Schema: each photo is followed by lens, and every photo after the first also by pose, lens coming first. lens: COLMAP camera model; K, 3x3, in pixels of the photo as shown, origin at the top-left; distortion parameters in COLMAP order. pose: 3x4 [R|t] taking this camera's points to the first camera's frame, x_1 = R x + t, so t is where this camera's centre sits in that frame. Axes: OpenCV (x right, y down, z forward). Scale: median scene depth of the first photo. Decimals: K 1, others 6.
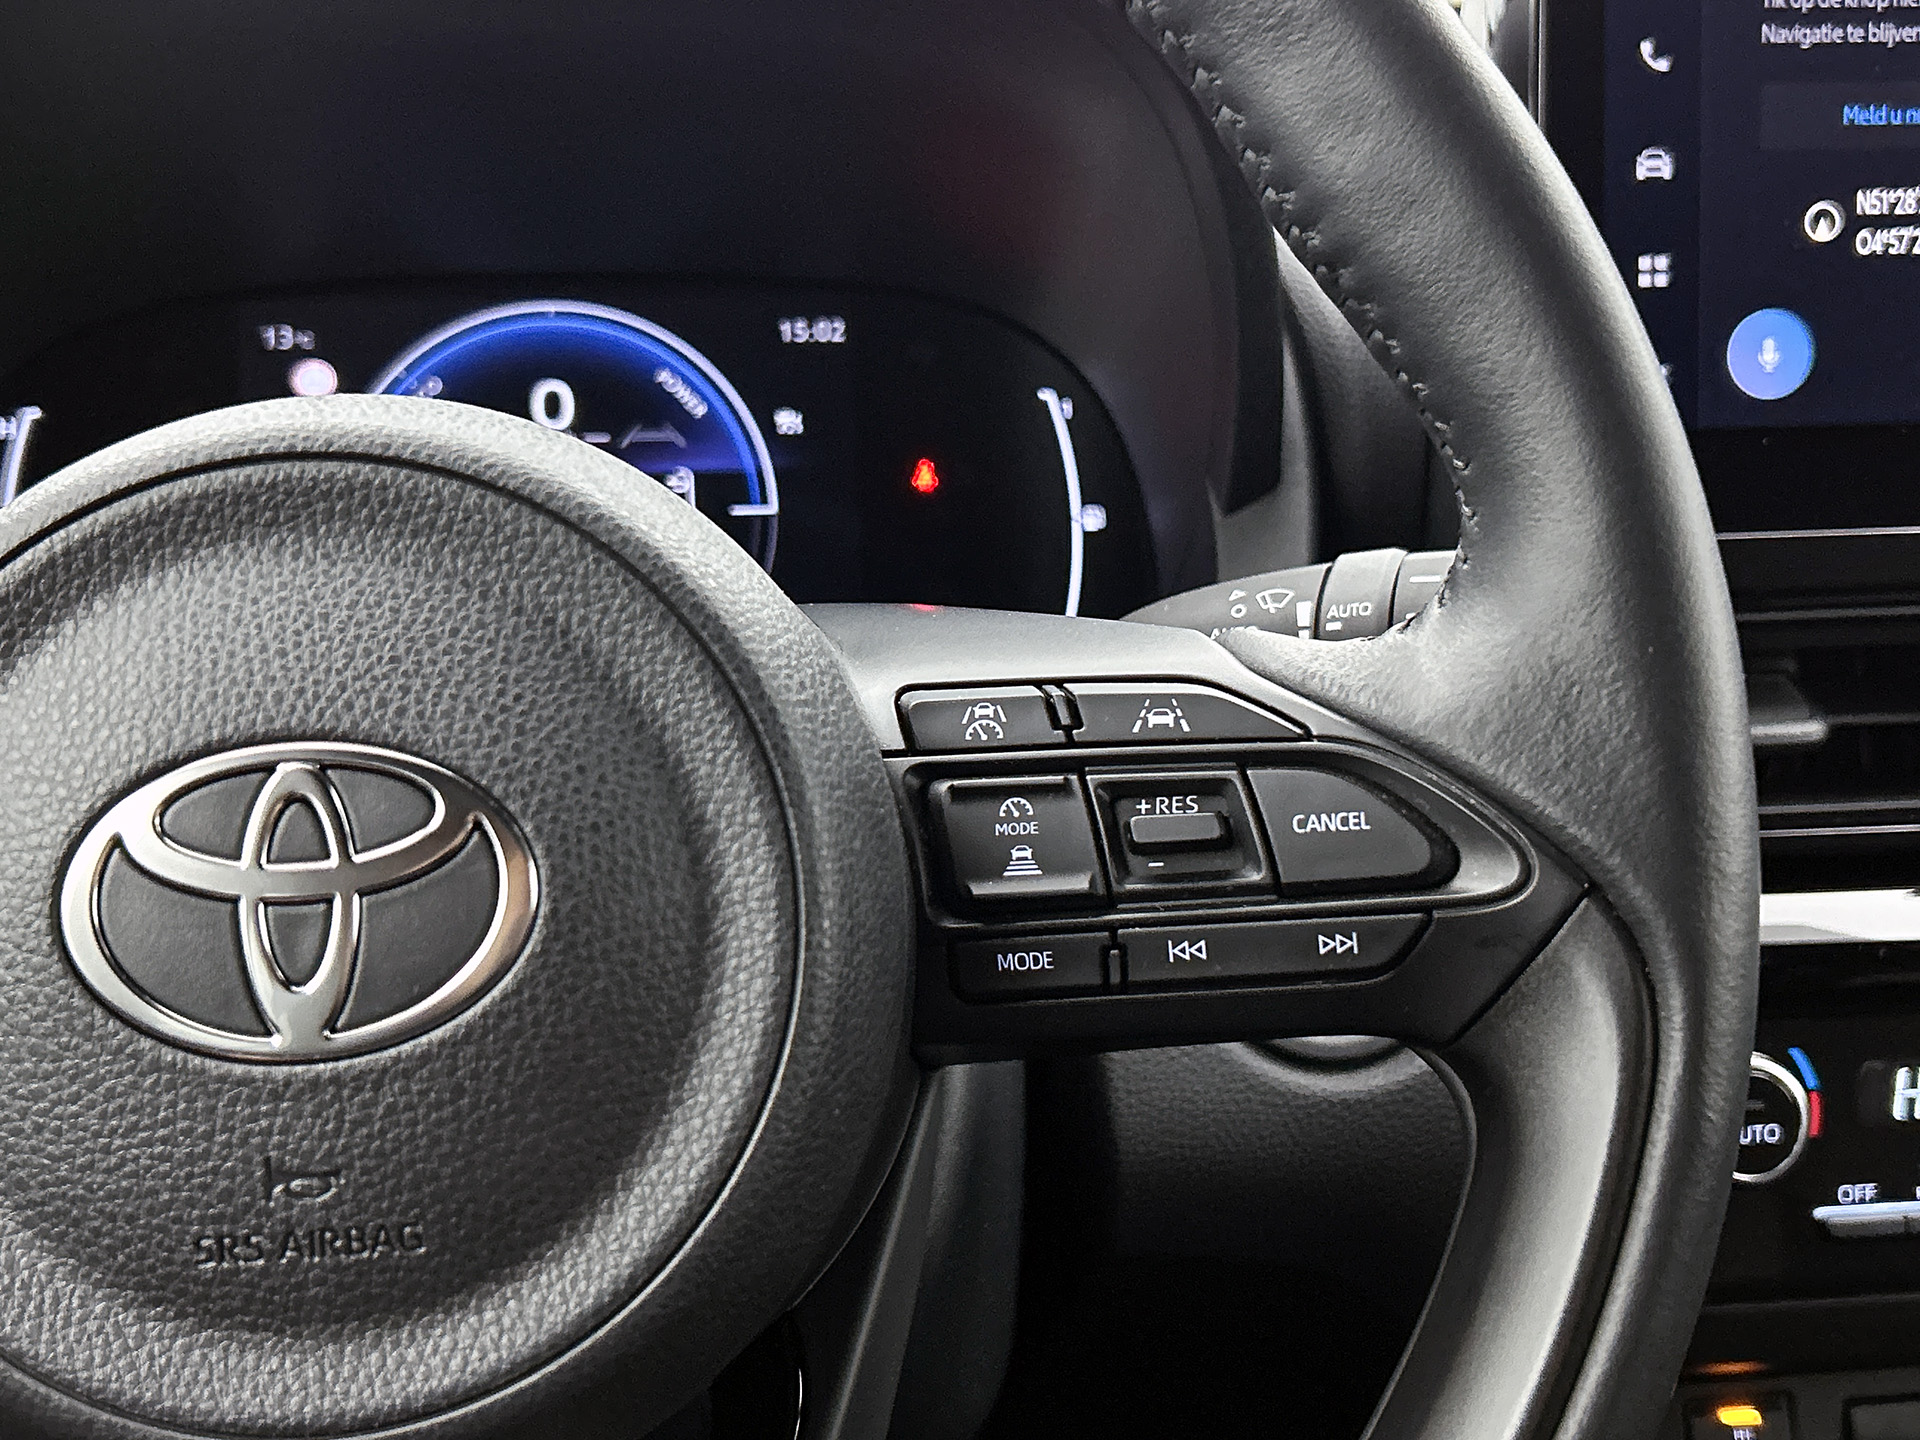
lens RADIAL K [[2343.8, 0, 979.7], [0, 2343.8, 704.8], [0, 0, 1]] dist [0.063191, 0.000000]
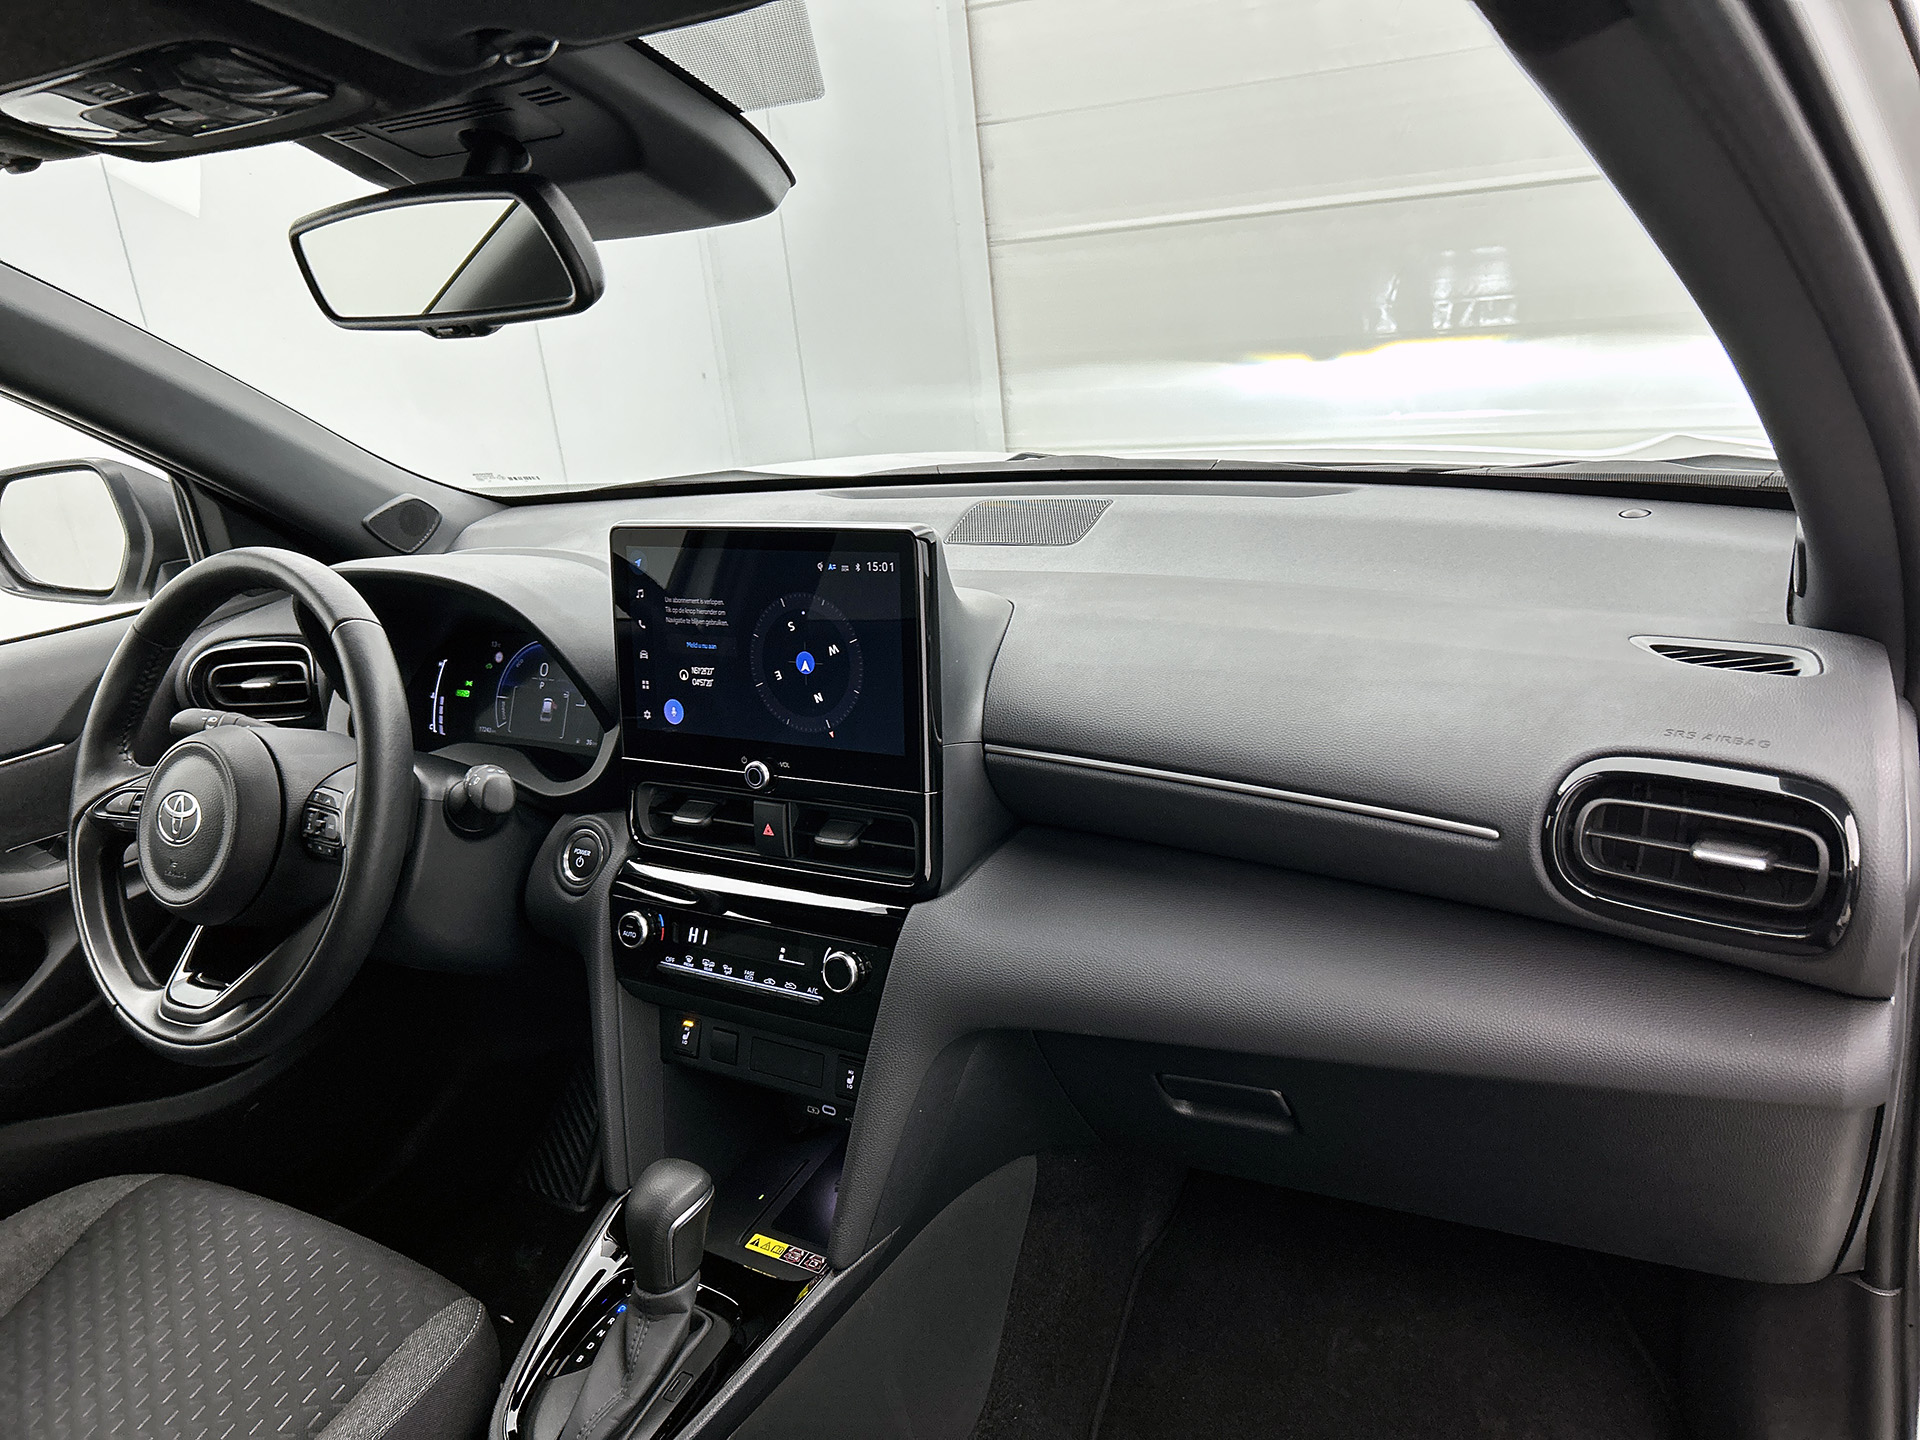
lens RADIAL K [[1499.3, 0, 945.8], [0, 1499.3, 698.4], [0, 0, 1]] dist [0.059848, -0.075729]
pose [[0.783668, 0.112821, -0.610849, 3.192436], [-0.077275, 0.993436, 0.084346, -0.619360], [0.616355, -0.018896, 0.787242, -0.737424]]
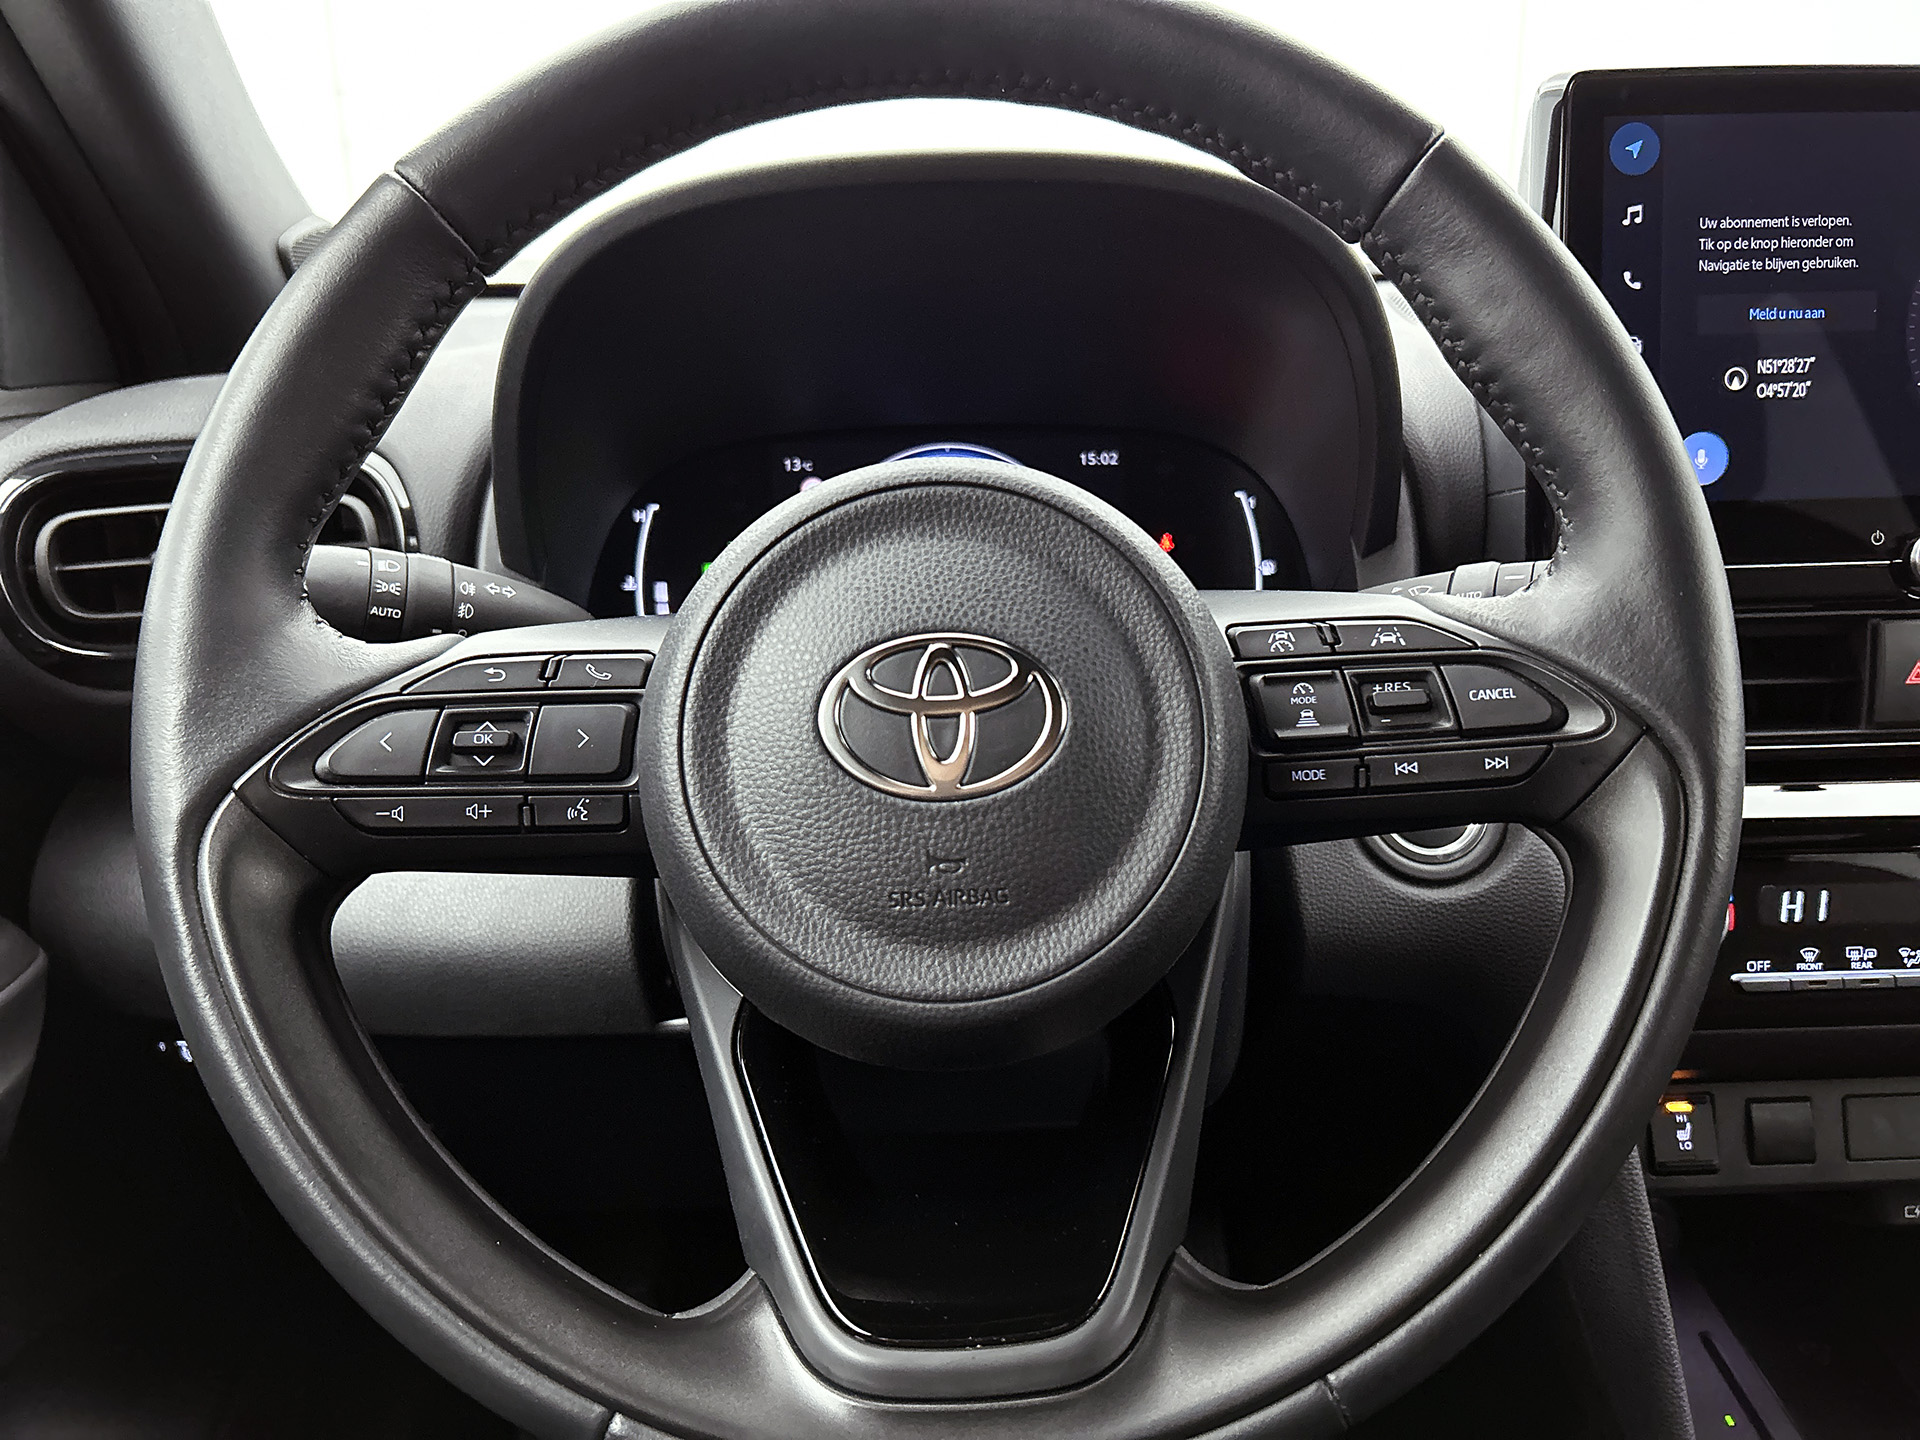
lens RADIAL K [[1499.3, 0, 969.2], [0, 1499.3, 712.0], [0, 0, 1]] dist [0.059848, -0.075729]
pose [[0.996483, 0.006535, -0.083536, -0.145084], [-0.008167, 0.999782, -0.019210, 0.088666], [0.083393, 0.019824, 0.996320, -0.158954]]
